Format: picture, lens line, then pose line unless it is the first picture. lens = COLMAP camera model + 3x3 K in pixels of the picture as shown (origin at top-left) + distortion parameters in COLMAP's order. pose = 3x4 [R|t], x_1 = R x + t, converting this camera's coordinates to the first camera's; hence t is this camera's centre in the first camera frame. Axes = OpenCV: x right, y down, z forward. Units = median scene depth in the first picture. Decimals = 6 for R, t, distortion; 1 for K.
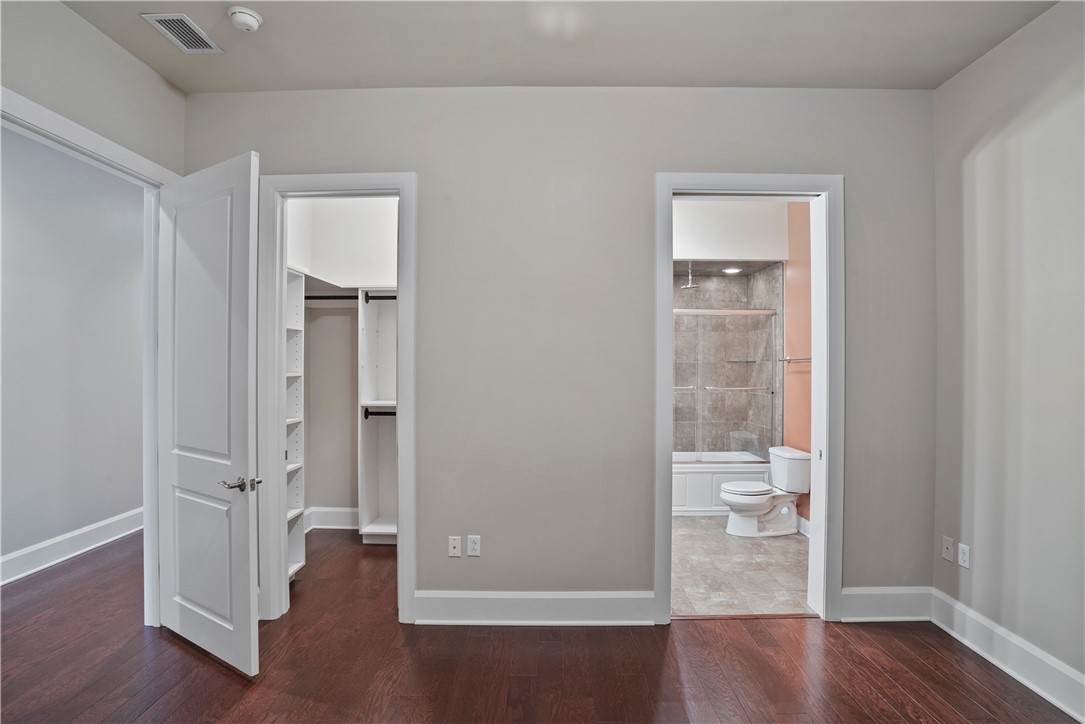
lens RADIAL K [[538.4, 0, 546.6], [0, 538.4, 362.9], [0, 0, 1]] dist [-0.075361, 0.034855]
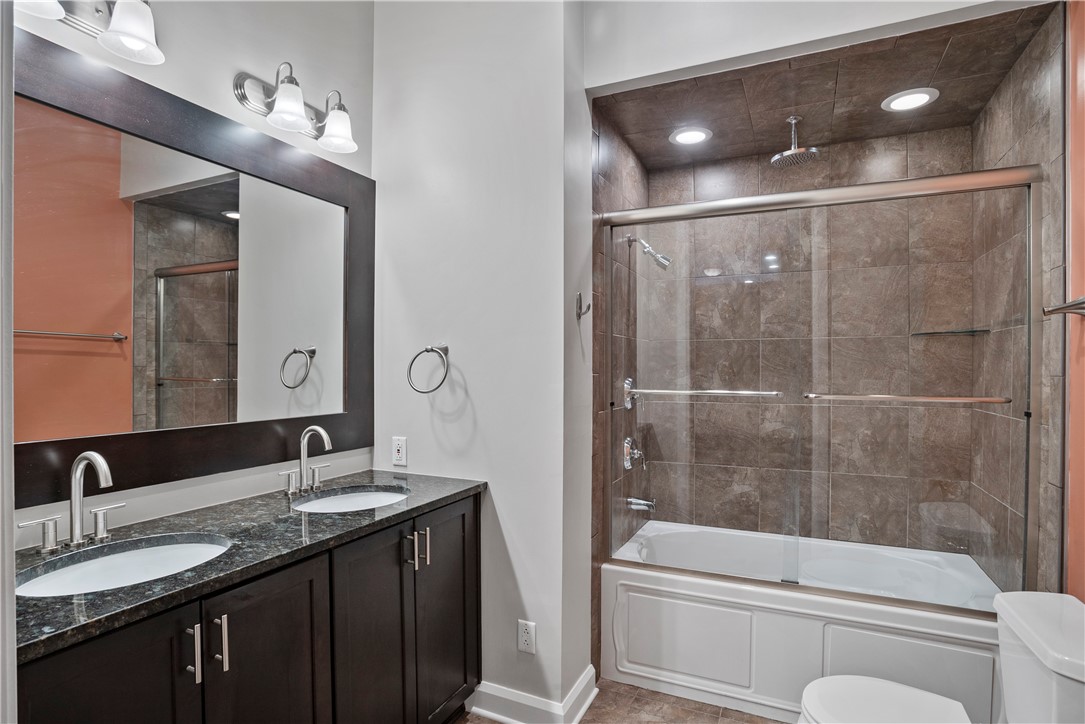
lens RADIAL K [[550.8, 0, 542.8], [0, 550.8, 368.6], [0, 0, 1]] dist [-0.019388, 0.000372]
pose [[0.912307, 0.001856, -0.409503, 0.257446], [-0.000574, 0.999995, 0.003255, 0.023671], [0.409506, -0.002734, 0.912303, 0.506196]]
